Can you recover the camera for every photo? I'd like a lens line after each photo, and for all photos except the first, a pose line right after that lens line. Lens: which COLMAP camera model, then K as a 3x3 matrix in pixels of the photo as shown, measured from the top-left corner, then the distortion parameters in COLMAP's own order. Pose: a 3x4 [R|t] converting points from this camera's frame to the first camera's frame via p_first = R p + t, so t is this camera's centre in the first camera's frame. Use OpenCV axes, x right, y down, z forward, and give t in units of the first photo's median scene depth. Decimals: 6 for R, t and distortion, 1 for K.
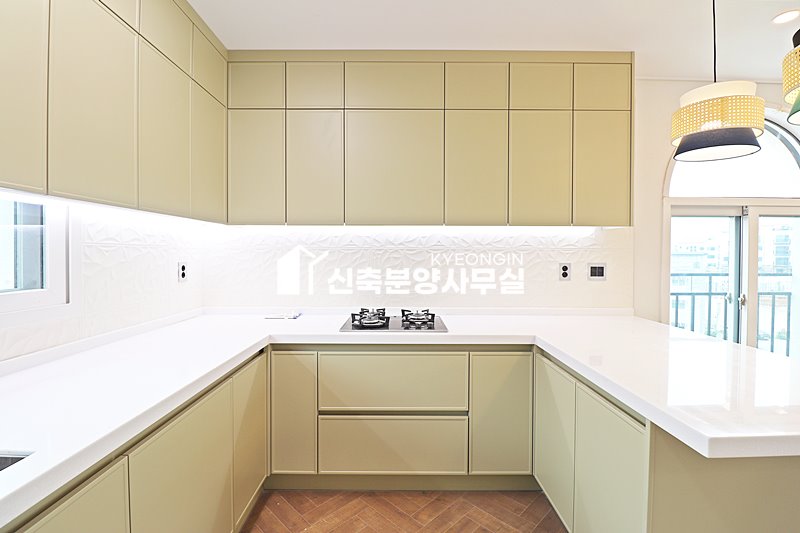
lens RADIAL K [[372.6, 0, 400.6], [0, 372.6, 260.5], [0, 0, 1]] dist [-0.001541, -0.012311]
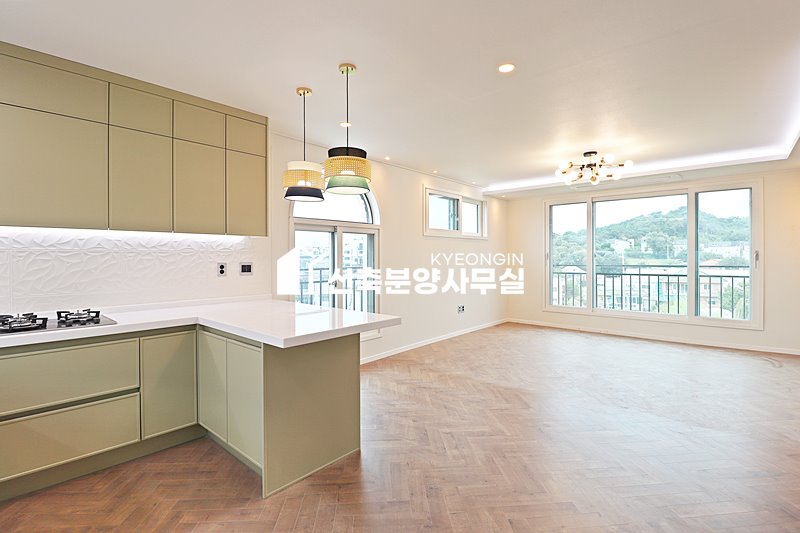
lens RADIAL K [[372.6, 0, 400.6], [0, 372.6, 260.5], [0, 0, 1]] dist [-0.001541, -0.012311]
pose [[0.662899, -0.011477, 0.748621, -0.131945], [0.014720, 0.999889, 0.002295, 0.006458], [-0.748564, 0.009499, 0.662994, -0.371586]]
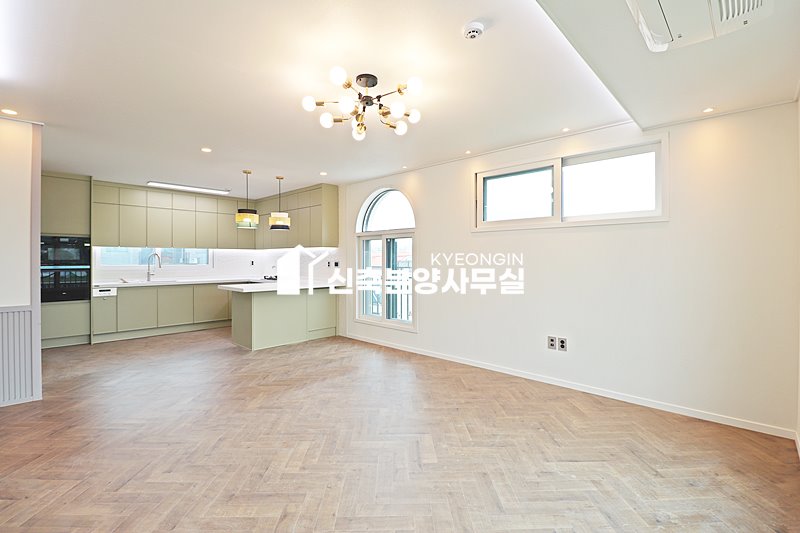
lens RADIAL K [[372.6, 0, 400.6], [0, 372.6, 260.5], [0, 0, 1]] dist [-0.001541, -0.012311]
pose [[0.723560, -0.000224, -0.690262, 2.927396], [-0.006100, 0.999959, -0.006720, 0.020284], [0.690235, 0.009073, 0.723529, -0.580489]]
